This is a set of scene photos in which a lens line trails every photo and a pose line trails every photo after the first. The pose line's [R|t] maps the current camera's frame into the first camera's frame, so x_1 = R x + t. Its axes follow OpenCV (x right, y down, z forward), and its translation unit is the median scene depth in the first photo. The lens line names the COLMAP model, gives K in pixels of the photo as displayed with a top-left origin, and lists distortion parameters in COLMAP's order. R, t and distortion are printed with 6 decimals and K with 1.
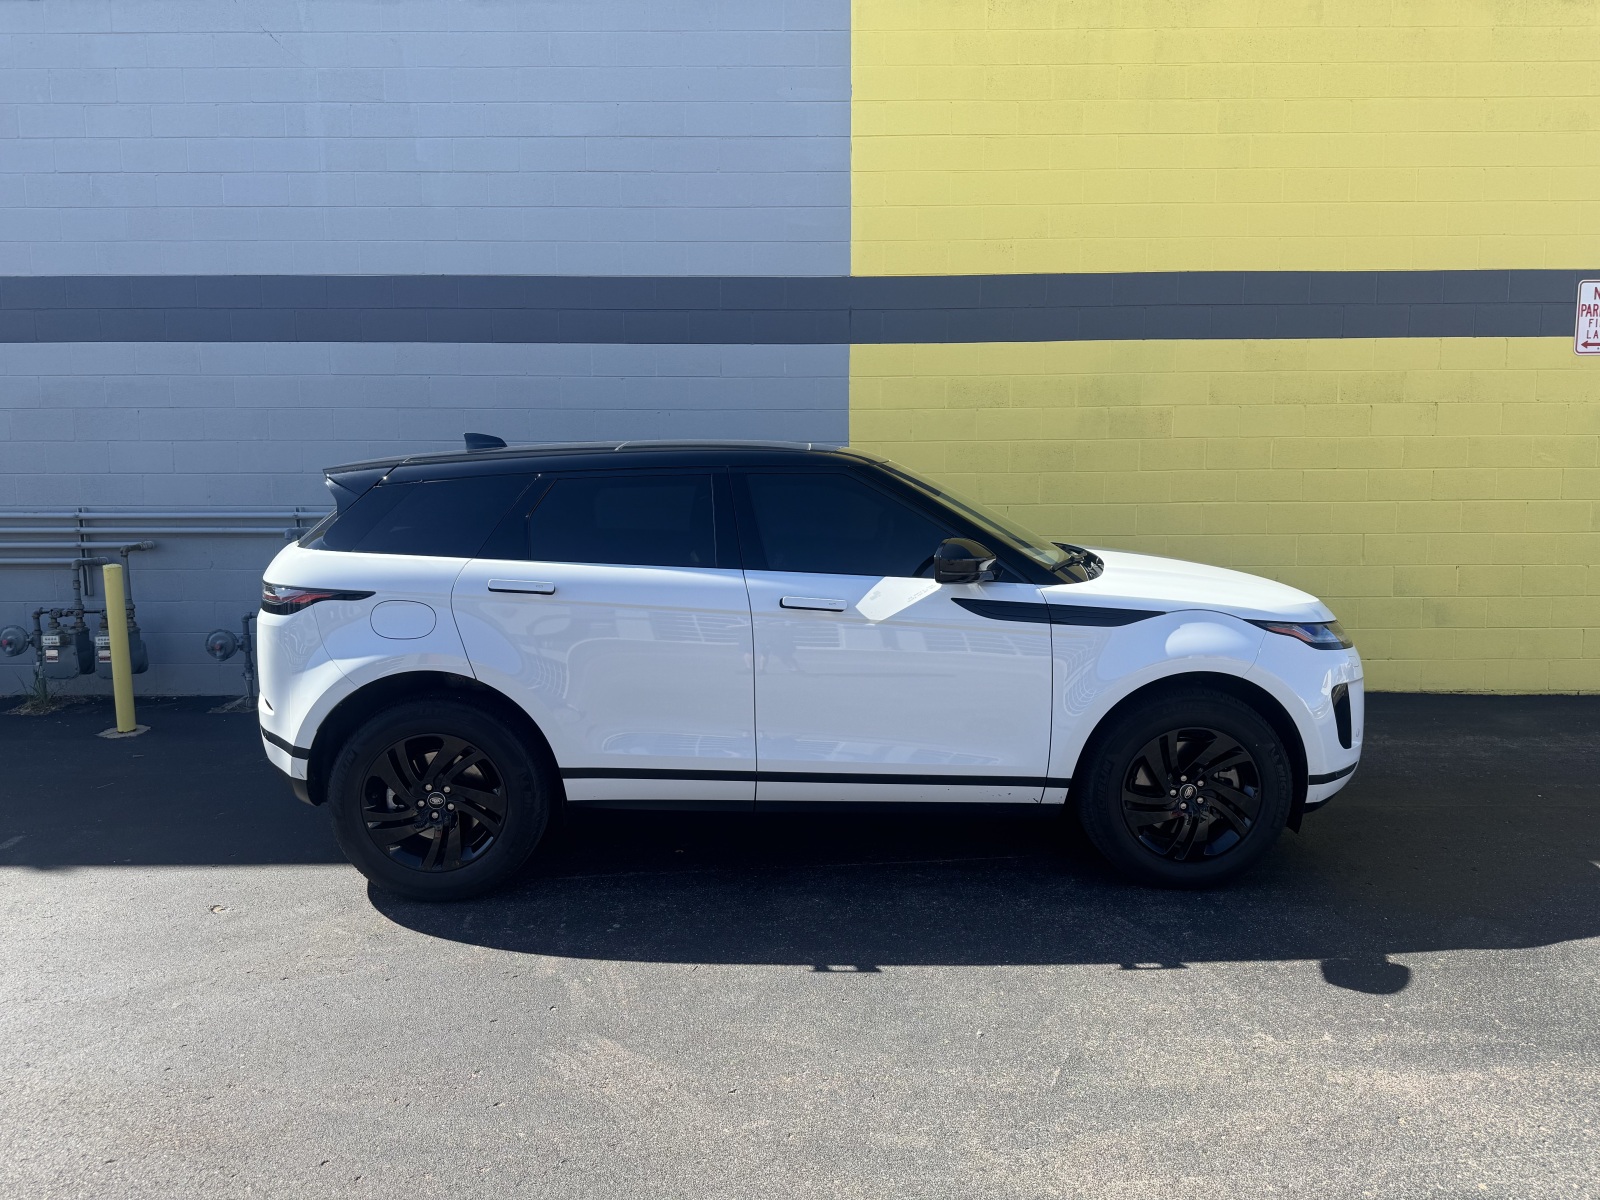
lens RADIAL K [[1117.3, 0, 802.6], [0, 1117.3, 609.2], [0, 0, 1]] dist [0.008813, -0.029066]
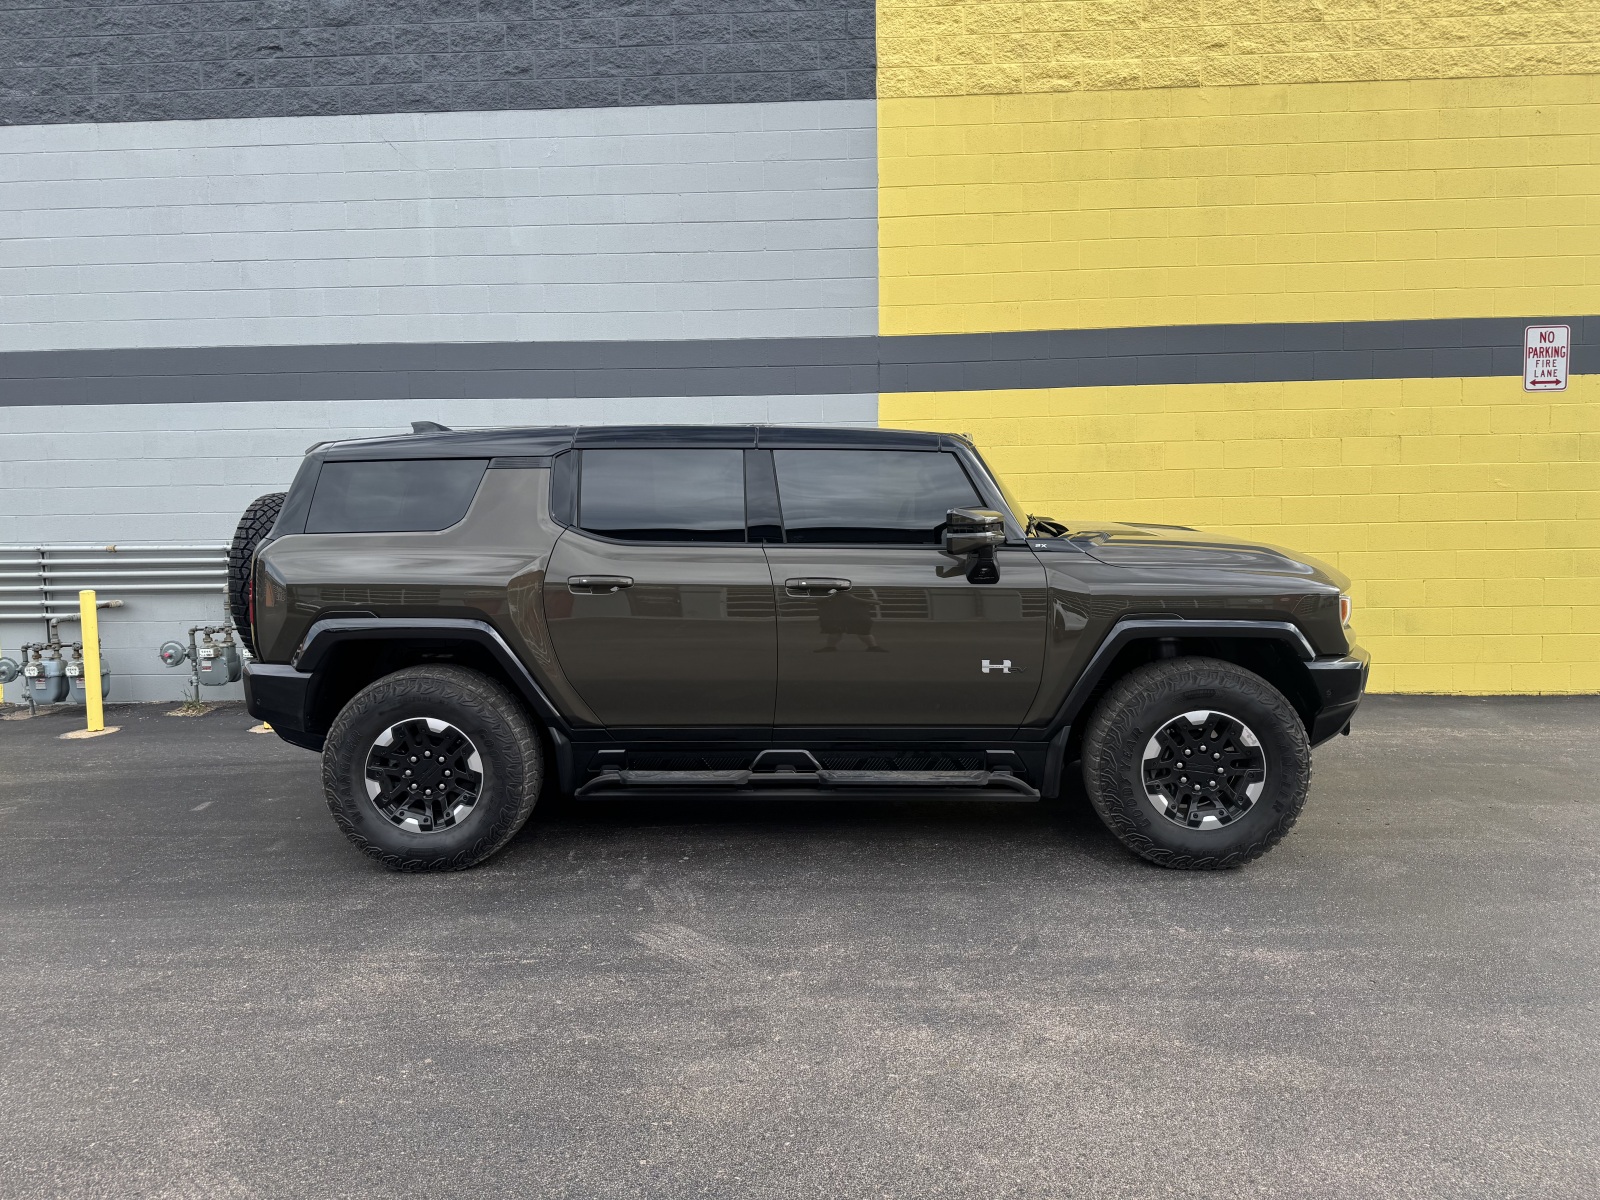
lens RADIAL K [[1117.3, 0, 802.5], [0, 1117.3, 599.8], [0, 0, 1]] dist [0.008813, -0.029066]
pose [[0.998826, -0.007945, -0.047788, 0.016535], [0.006234, 0.999338, -0.035844, 0.017861], [0.048042, 0.035504, 0.998214, -0.154879]]
